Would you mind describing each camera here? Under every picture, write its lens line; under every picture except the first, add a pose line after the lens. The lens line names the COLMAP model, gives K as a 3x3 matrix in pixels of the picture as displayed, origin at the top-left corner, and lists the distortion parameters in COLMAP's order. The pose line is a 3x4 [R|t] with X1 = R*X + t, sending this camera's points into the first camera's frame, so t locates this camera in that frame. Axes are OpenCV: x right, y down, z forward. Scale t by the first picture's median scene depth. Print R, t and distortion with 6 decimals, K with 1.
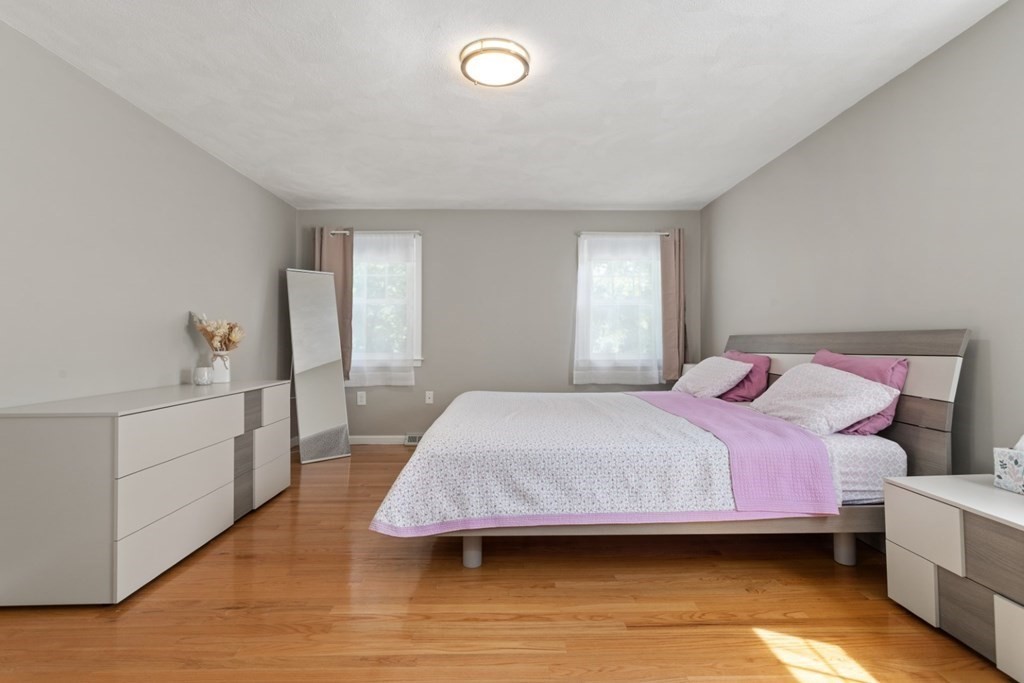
lens RADIAL K [[486.4, 0, 507.0], [0, 486.4, 335.0], [0, 0, 1]] dist [-0.000278, 0.000888]
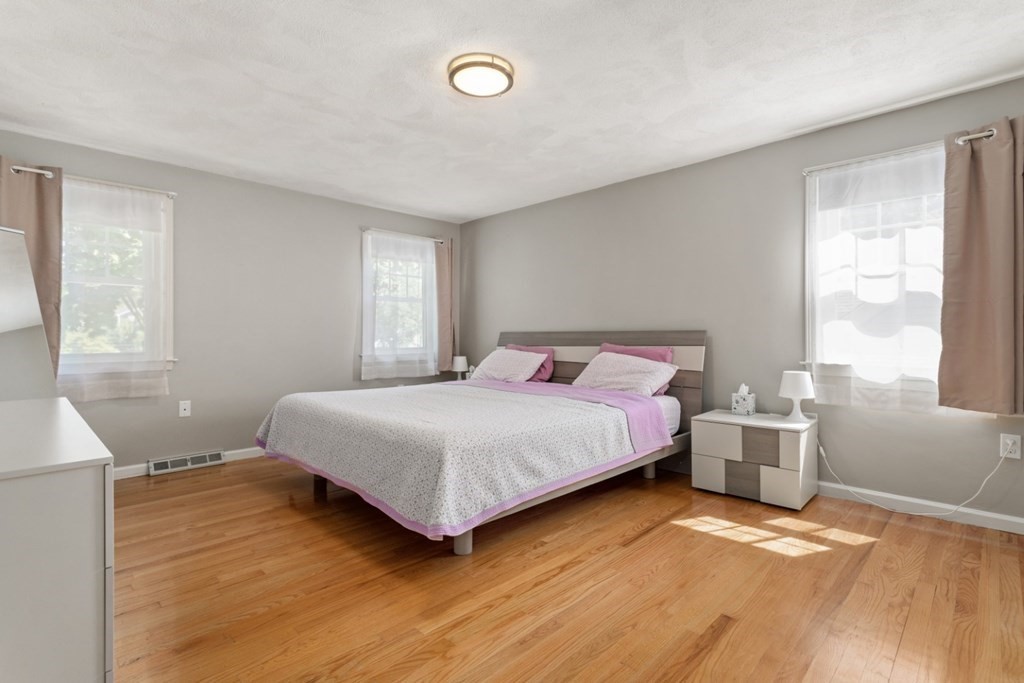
lens RADIAL K [[486.4, 0, 493.0], [0, 486.4, 335.8], [0, 0, 1]] dist [-0.000278, 0.000888]
pose [[0.725940, 0.000617, 0.687757, -0.783342], [-0.009119, 0.999920, 0.008728, -0.000573], [-0.687697, -0.012607, 0.725888, 0.216847]]
